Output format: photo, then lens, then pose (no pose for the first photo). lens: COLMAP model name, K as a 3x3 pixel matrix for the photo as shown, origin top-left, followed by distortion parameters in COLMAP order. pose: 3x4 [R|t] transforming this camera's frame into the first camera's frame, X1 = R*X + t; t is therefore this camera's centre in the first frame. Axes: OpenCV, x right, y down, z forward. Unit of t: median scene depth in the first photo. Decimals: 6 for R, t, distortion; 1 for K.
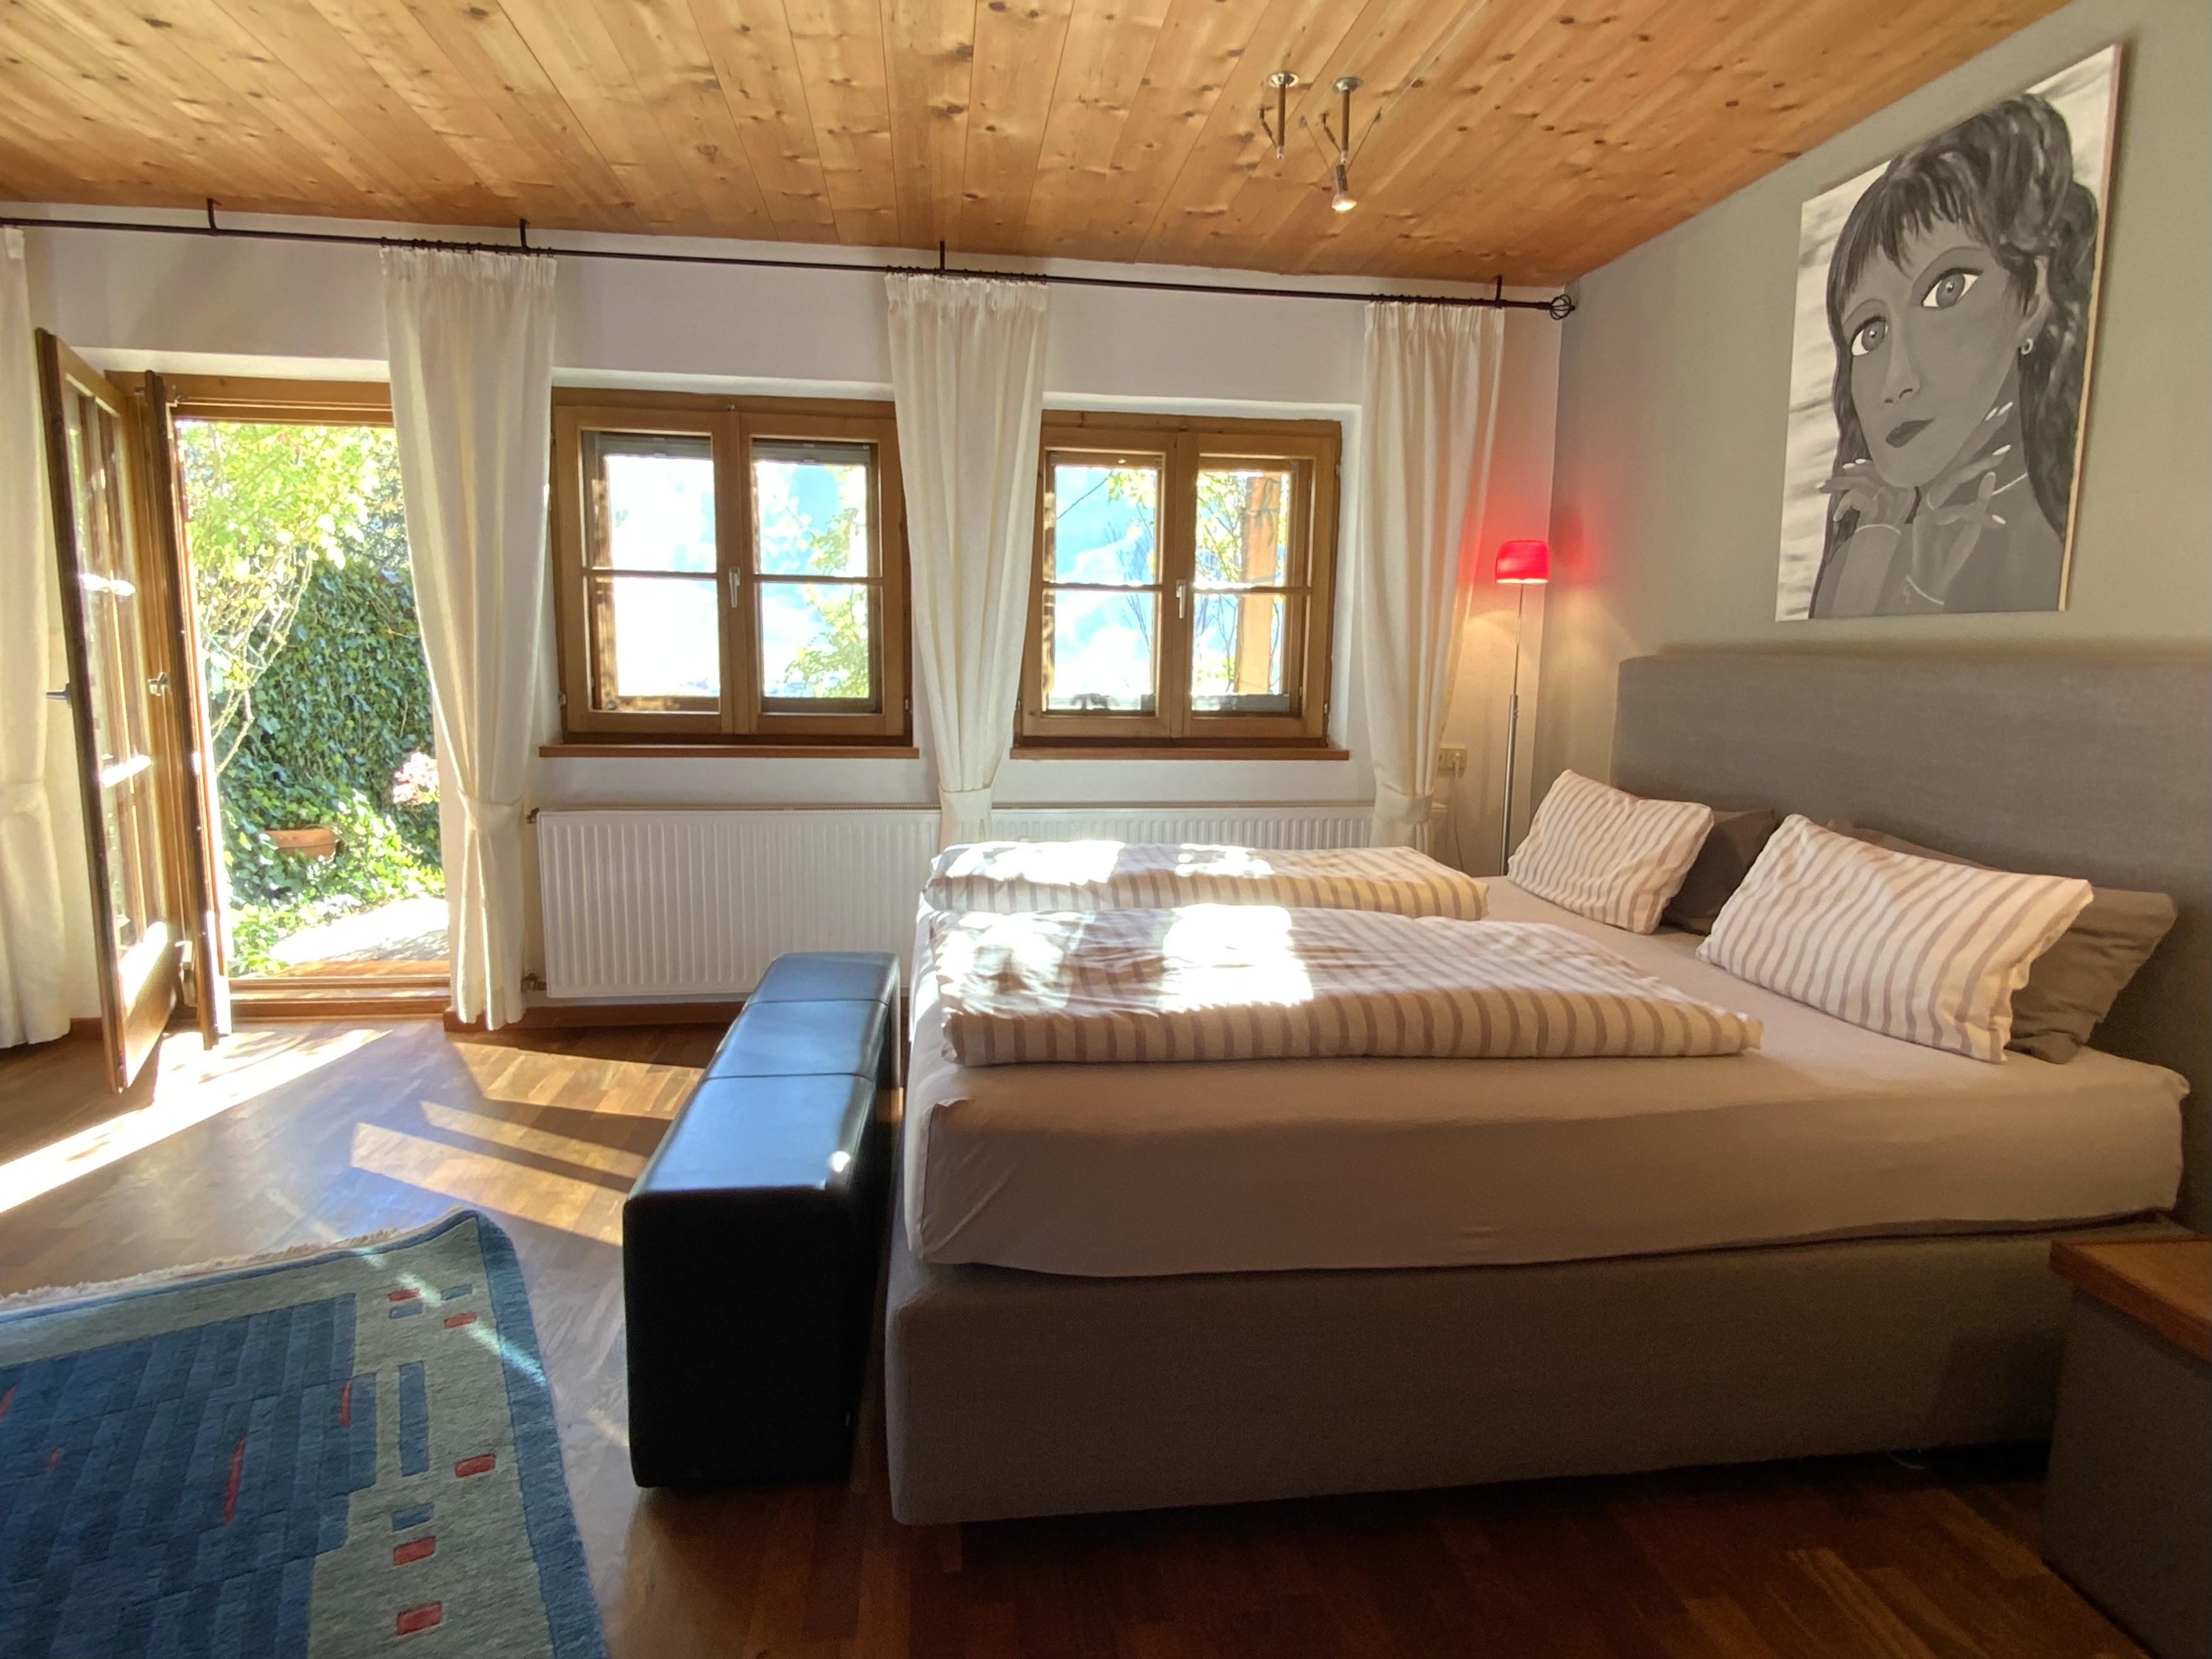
lens RADIAL K [[1236.6, 0, 1100.2], [0, 1236.6, 824.4], [0, 0, 1]] dist [0.001327, -0.000437]
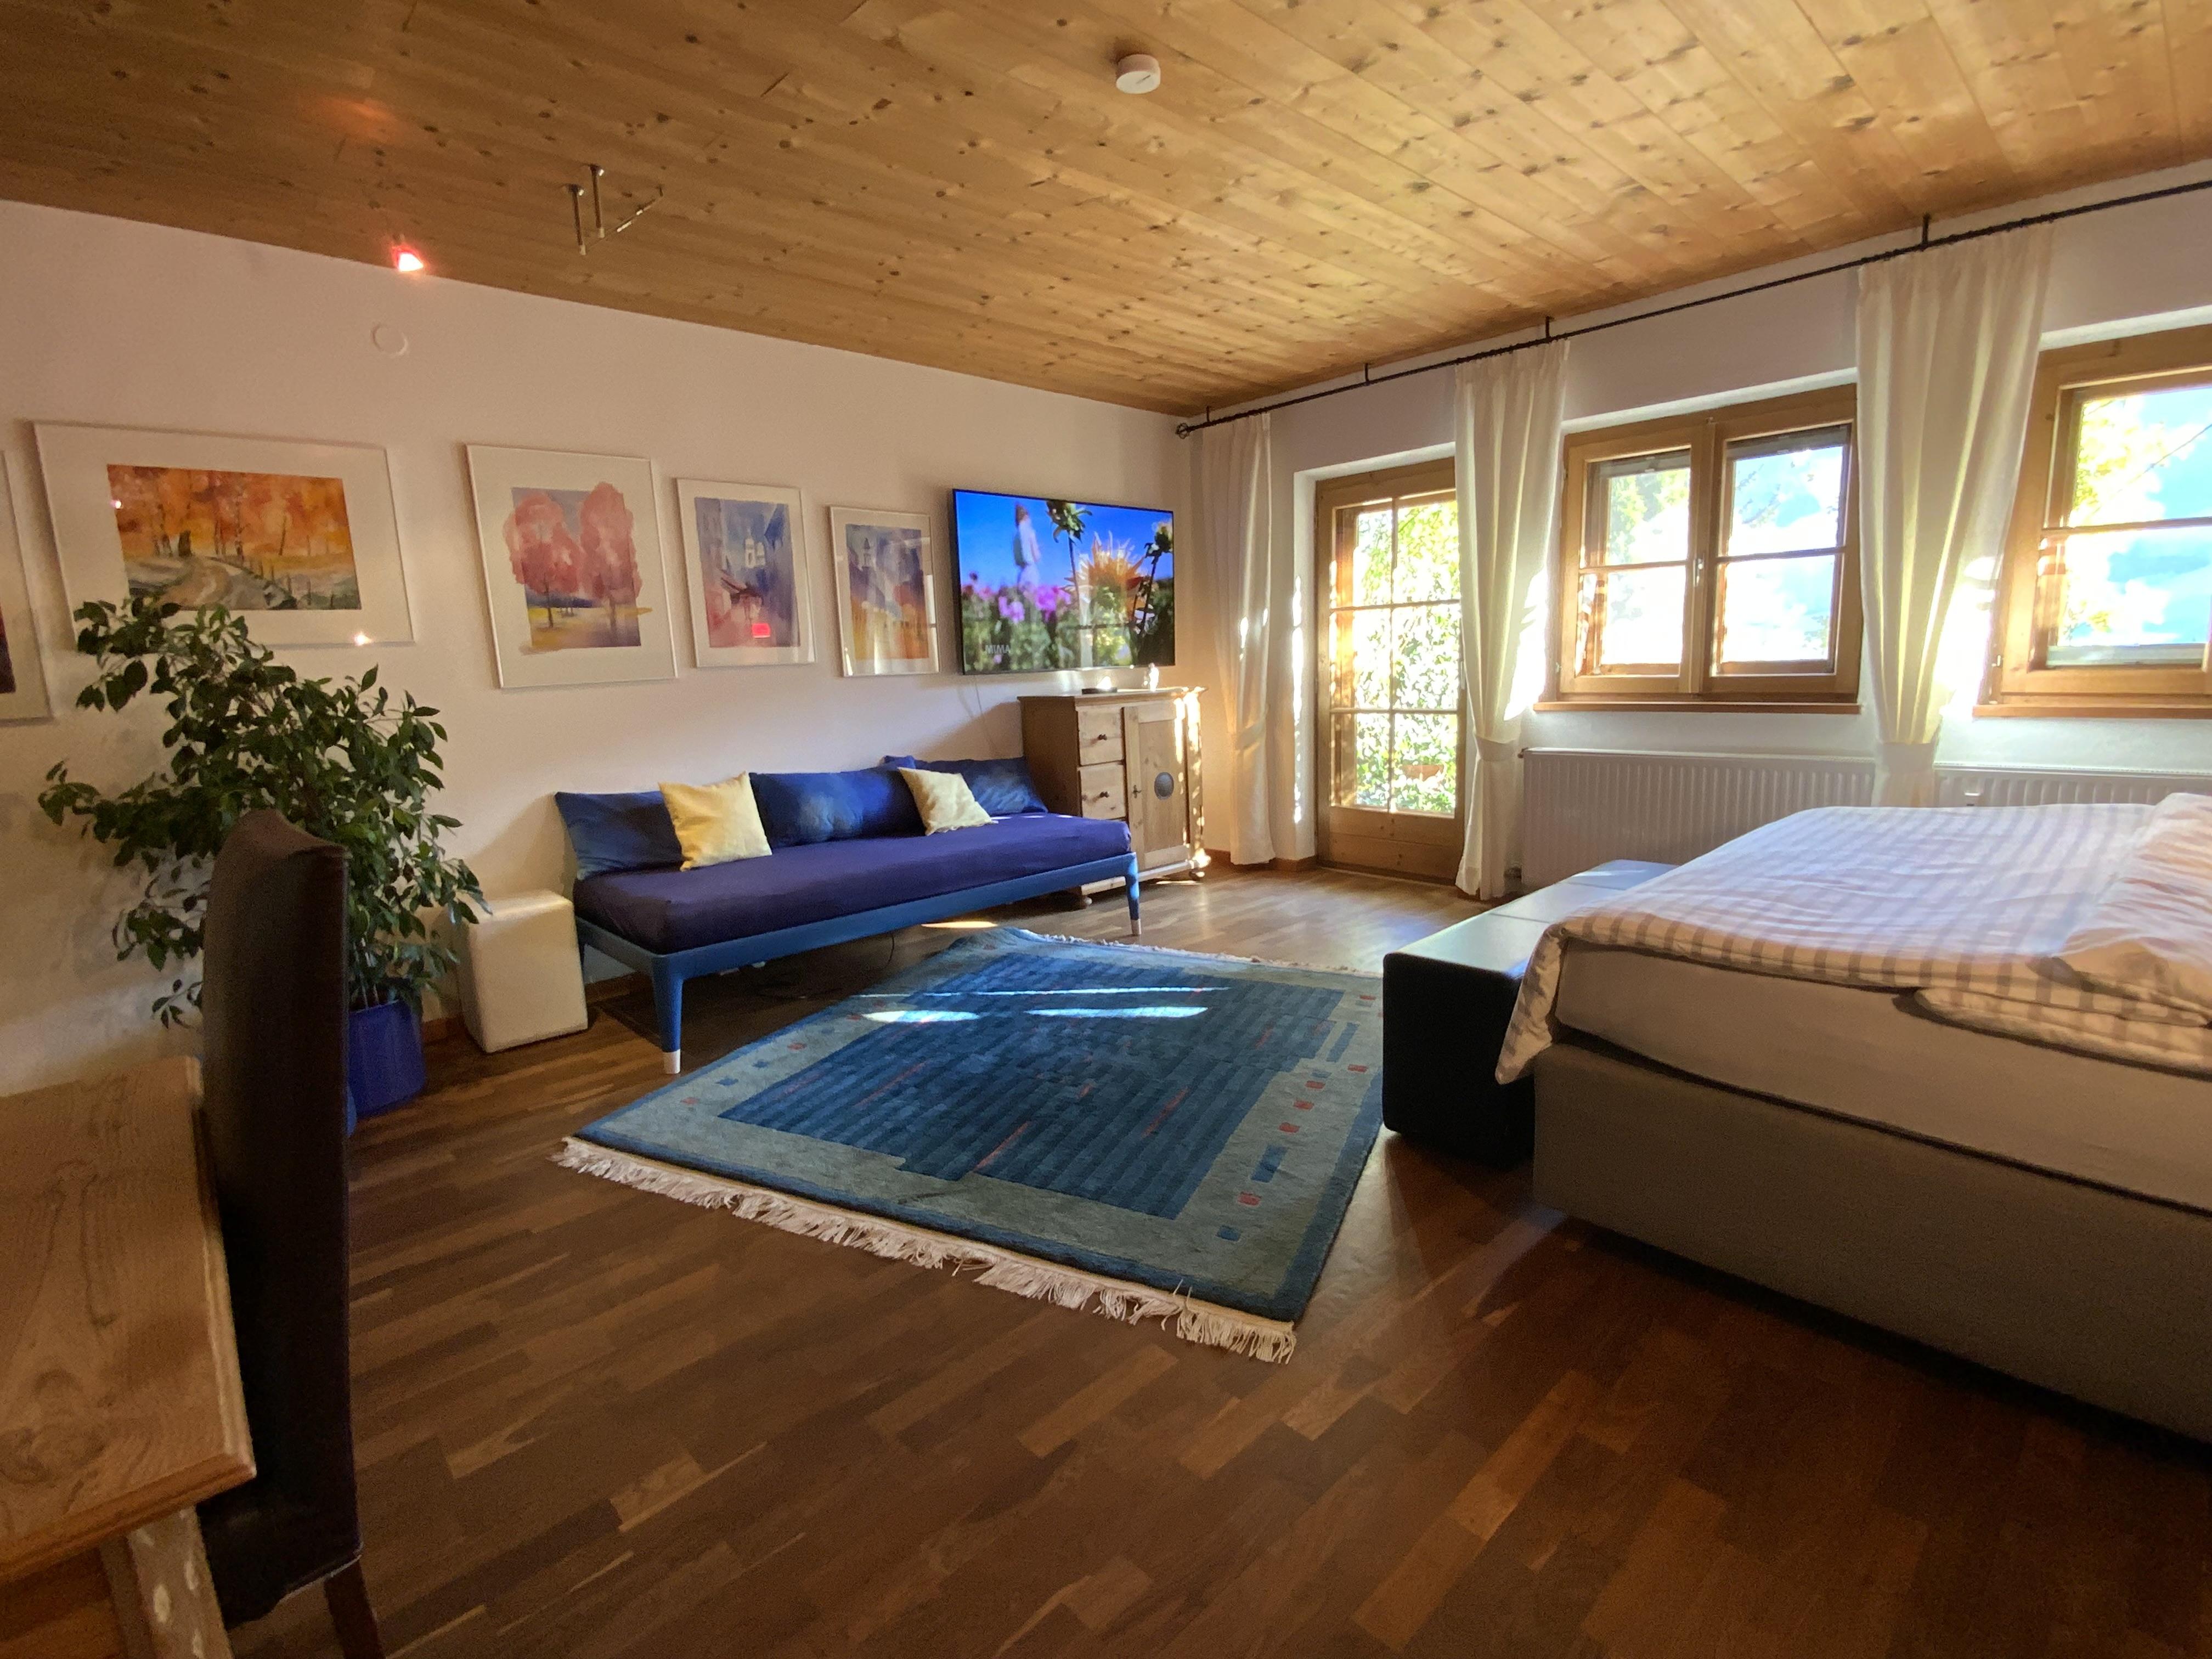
lens RADIAL K [[1028.4, 0, 1109.6], [0, 1028.4, 832.4], [0, 0, 1]] dist [-0.003591, -0.001408]
pose [[0.589070, 0.100615, -0.801794, 0.284213], [-0.060670, 0.994925, 0.080277, 0.024343], [0.805801, 0.001356, 0.592185, -0.088086]]
